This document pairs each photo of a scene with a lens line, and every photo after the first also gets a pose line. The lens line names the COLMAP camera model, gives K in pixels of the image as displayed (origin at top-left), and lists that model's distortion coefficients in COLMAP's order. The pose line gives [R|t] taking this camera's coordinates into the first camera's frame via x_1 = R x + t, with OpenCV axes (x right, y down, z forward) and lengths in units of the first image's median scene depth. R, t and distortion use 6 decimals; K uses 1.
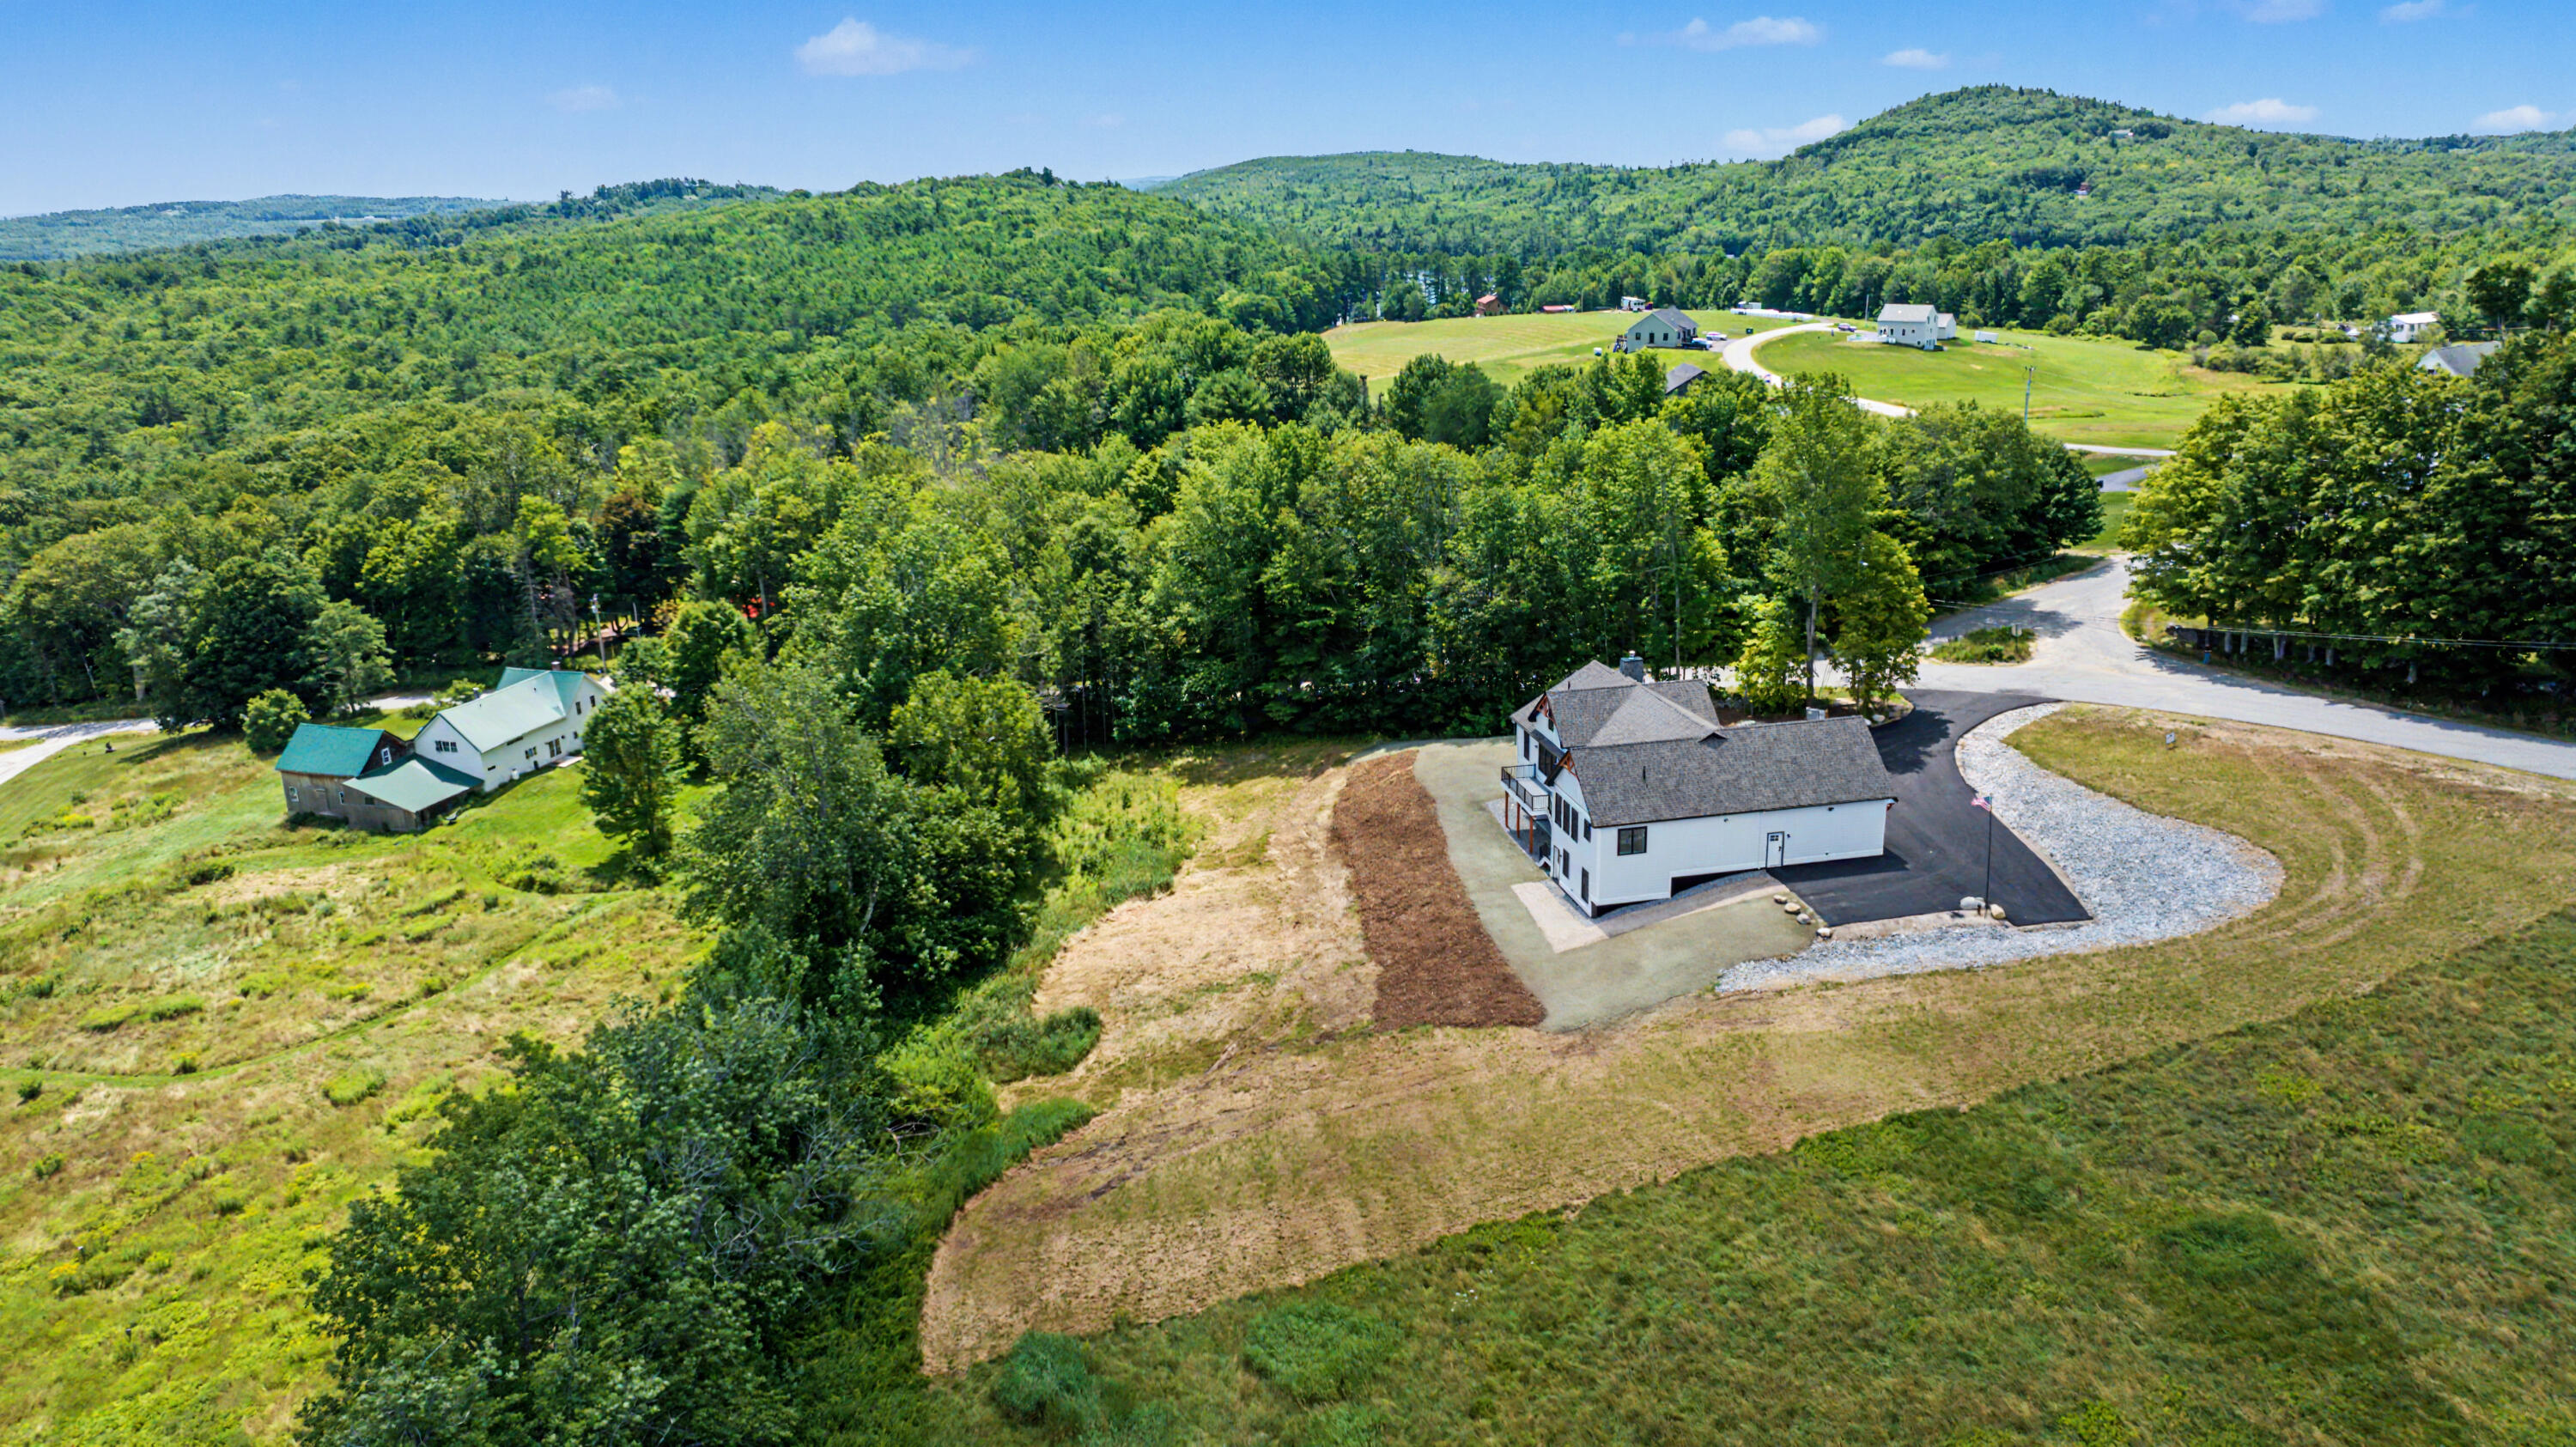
lens RADIAL K [[1813.8, 0, 1296.9], [0, 1813.8, 723.4], [0, 0, 1]] dist [-0.008735, -0.025263]
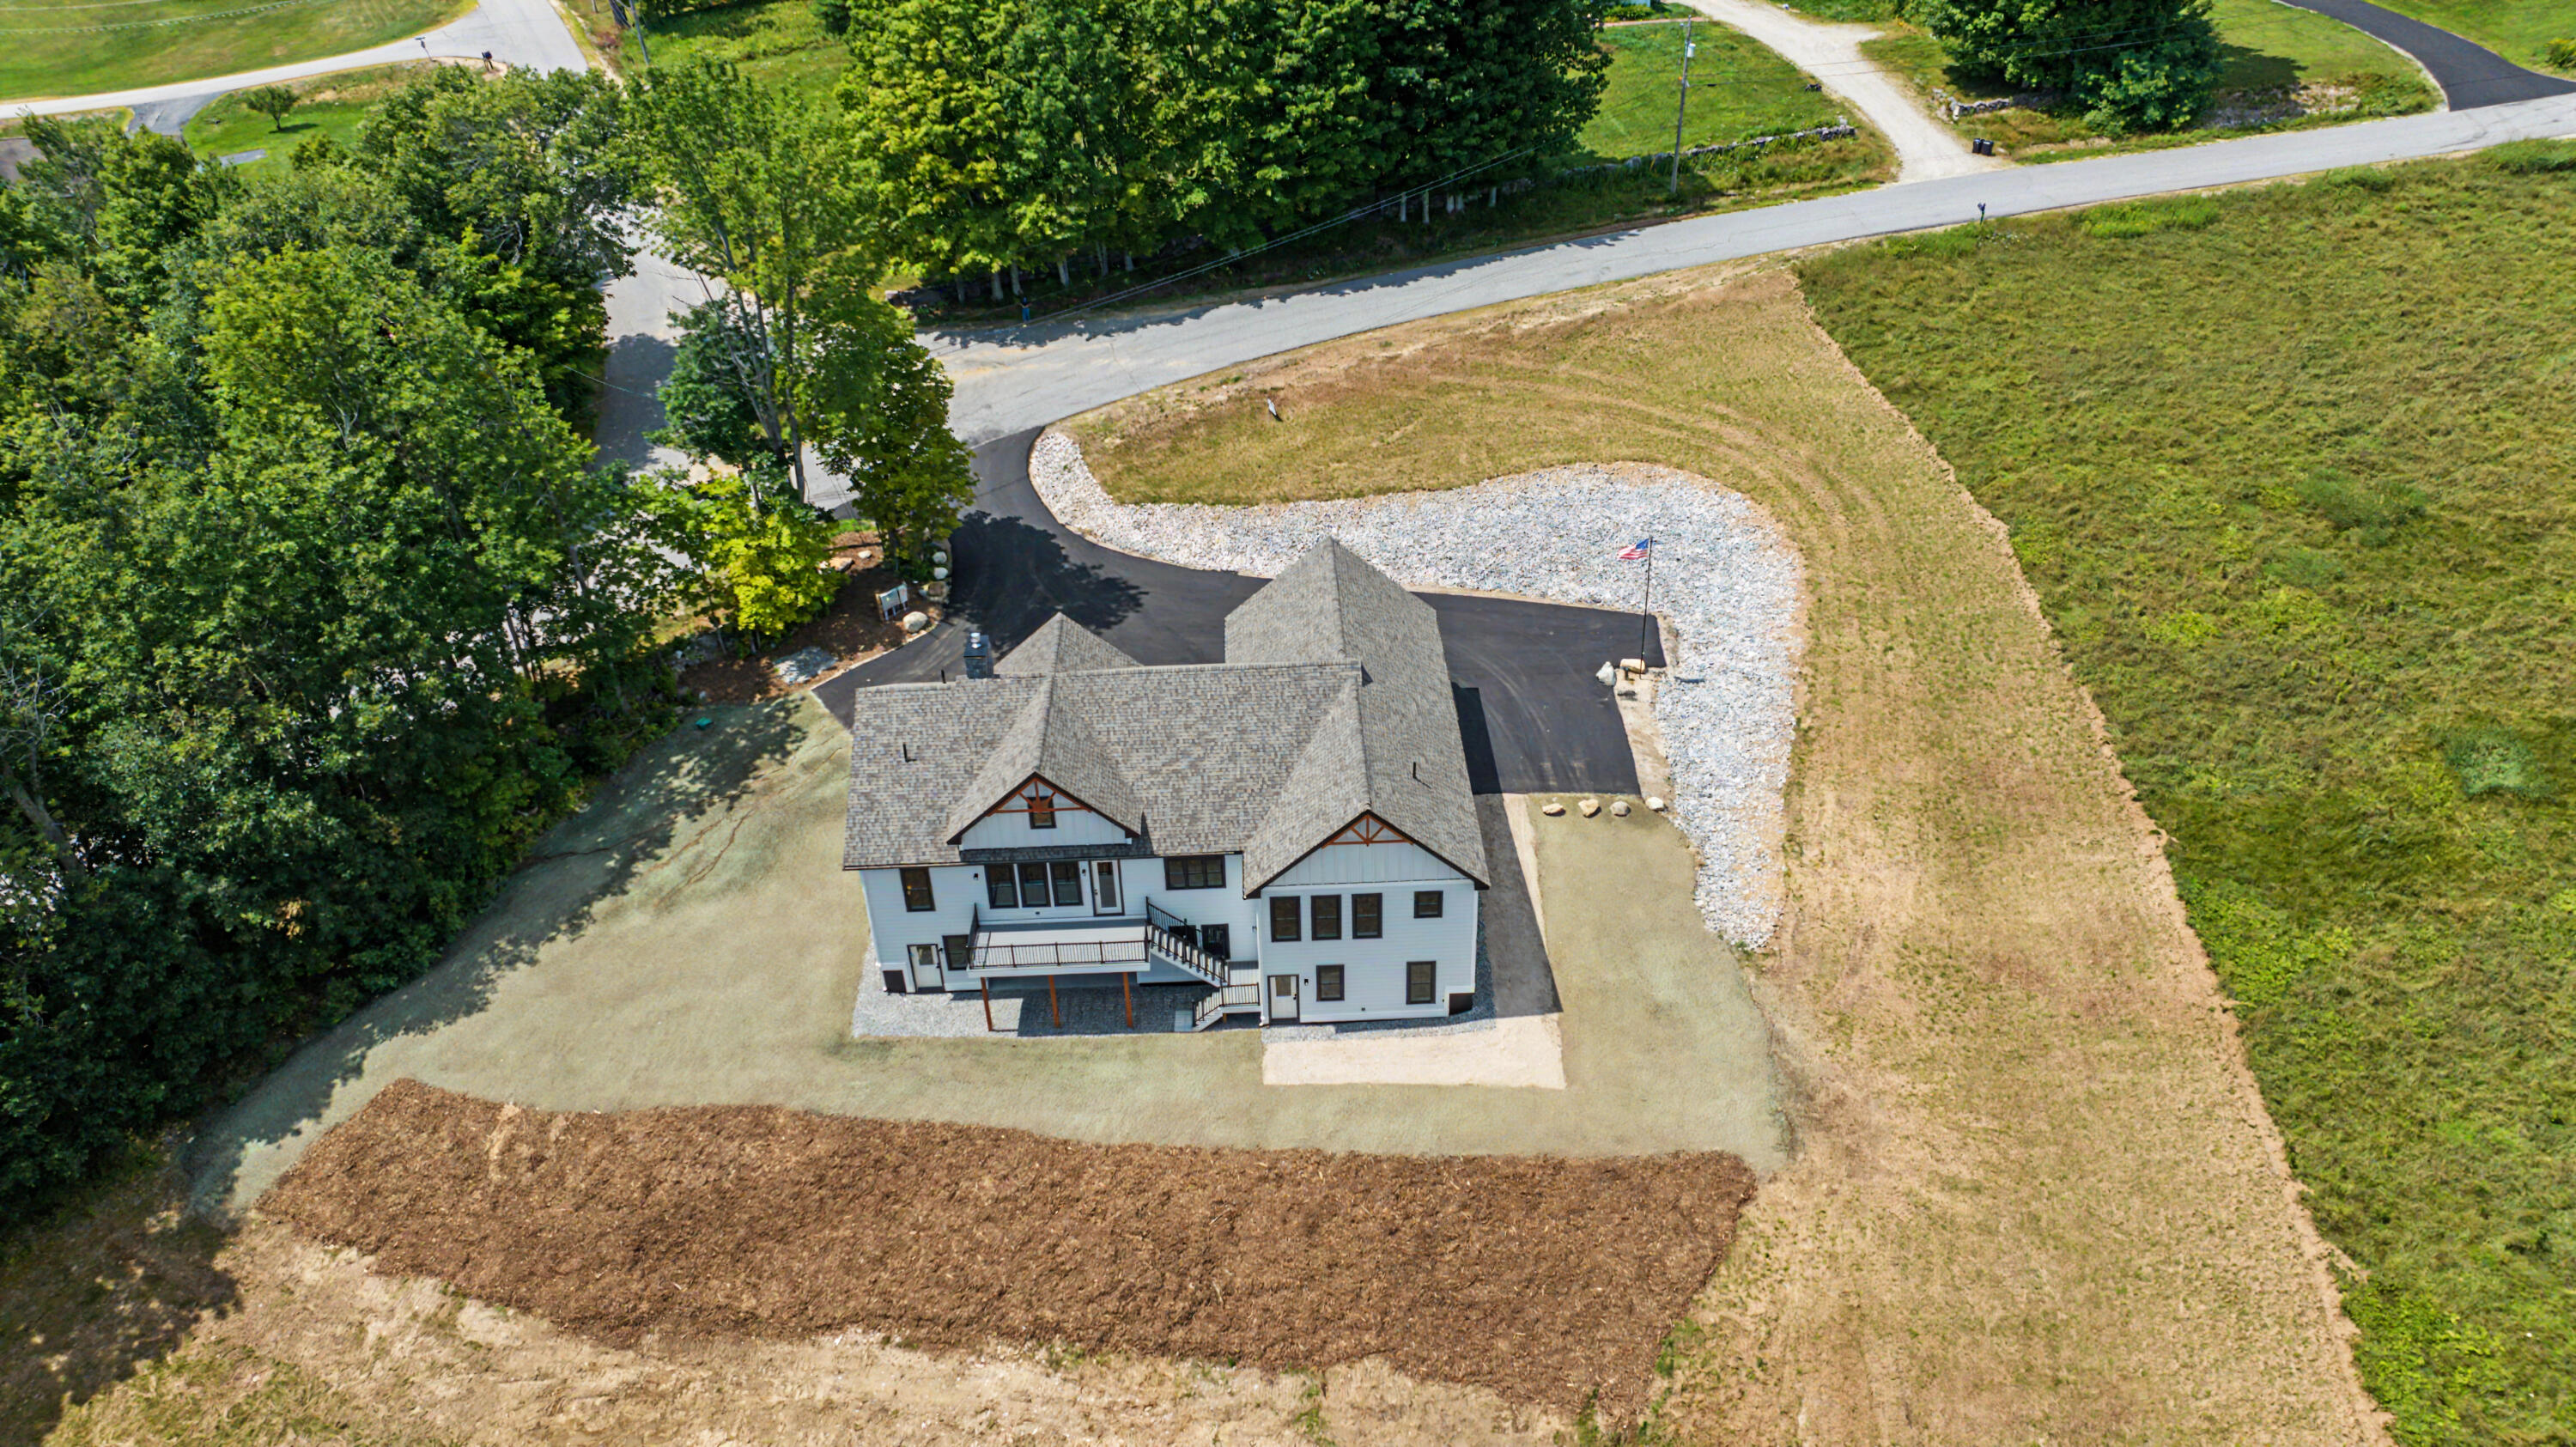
lens RADIAL K [[1813.8, 0, 1296.9], [0, 1813.8, 723.4], [0, 0, 1]] dist [-0.008735, -0.025263]
pose [[0.181042, -0.517589, 0.836256, -0.214379], [0.303451, 0.838218, 0.453109, -0.187268], [-0.935490, 0.171731, 0.308816, 0.592365]]
